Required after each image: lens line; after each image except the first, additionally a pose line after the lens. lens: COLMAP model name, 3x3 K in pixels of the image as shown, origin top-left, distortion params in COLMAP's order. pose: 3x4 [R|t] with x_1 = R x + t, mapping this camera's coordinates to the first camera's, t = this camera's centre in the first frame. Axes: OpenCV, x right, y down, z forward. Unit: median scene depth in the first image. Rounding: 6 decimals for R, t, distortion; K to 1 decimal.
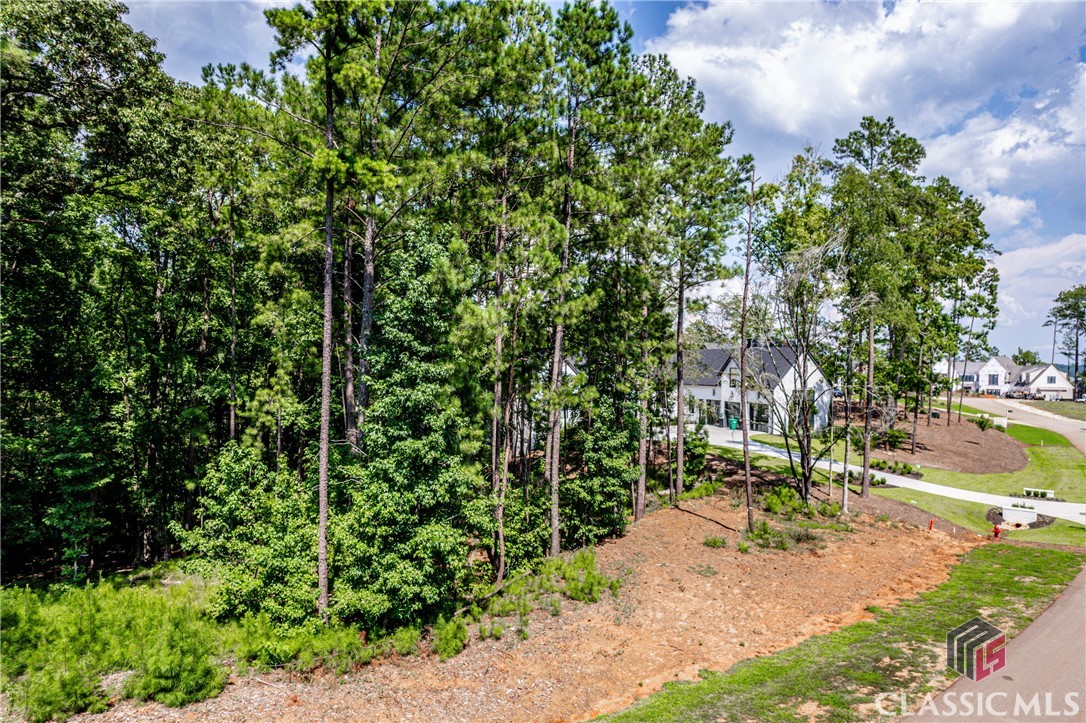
lens RADIAL K [[698.1, 0, 544.5], [0, 698.1, 363.8], [0, 0, 1]] dist [-0.079496, 0.070934]
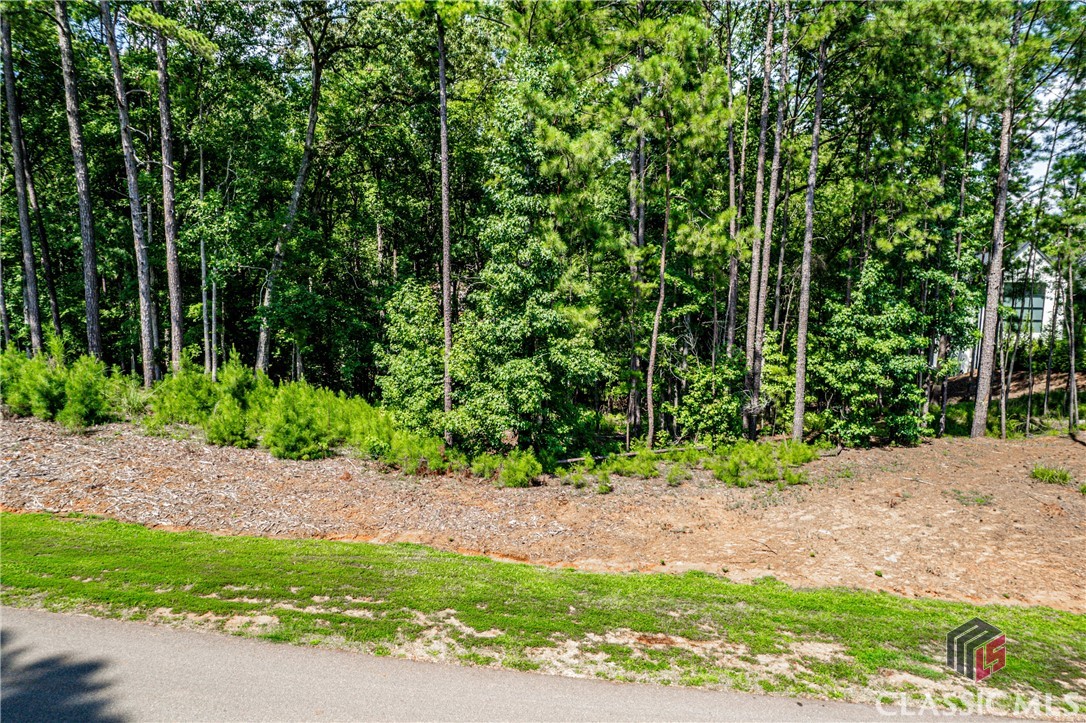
lens RADIAL K [[698.1, 0, 544.5], [0, 698.1, 363.8], [0, 0, 1]] dist [-0.079496, 0.070934]
pose [[0.734655, 0.080236, -0.673680, 0.451527], [-0.006976, 0.993823, 0.110757, 0.106497], [0.678406, -0.076668, 0.730676, 0.243041]]
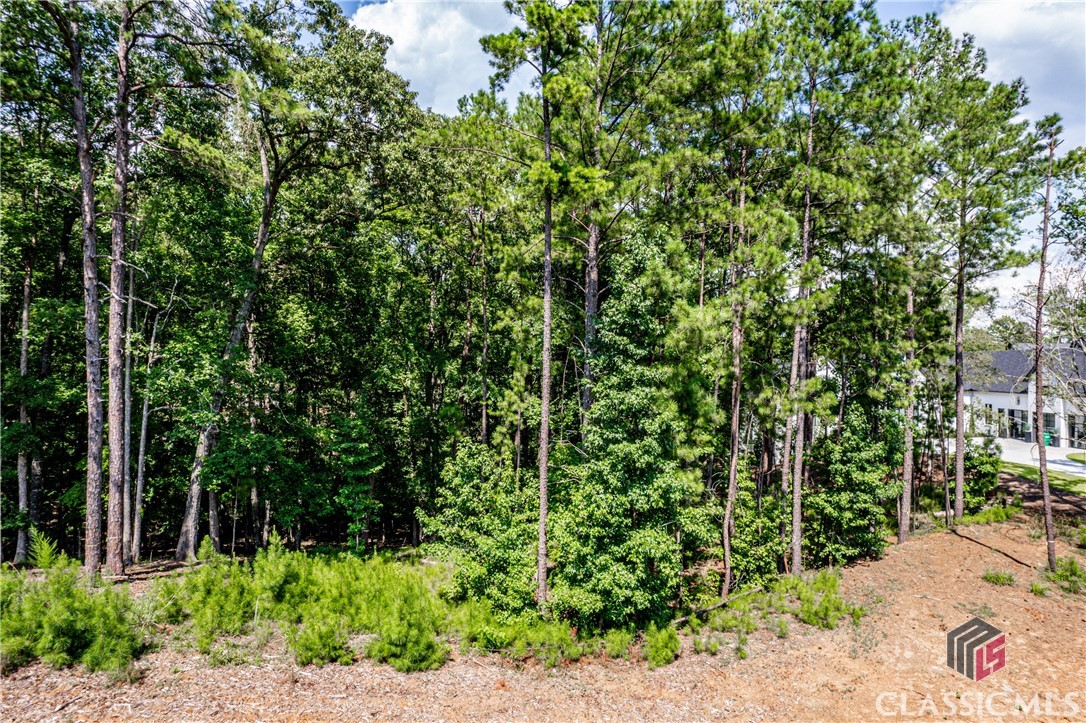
lens RADIAL K [[698.1, 0, 544.5], [0, 698.1, 363.8], [0, 0, 1]] dist [-0.079496, 0.070934]
pose [[0.927358, -0.000685, -0.374174, 0.061715], [-0.001054, 0.999990, -0.004444, -0.000010], [0.374174, 0.004515, 0.927348, 0.022152]]
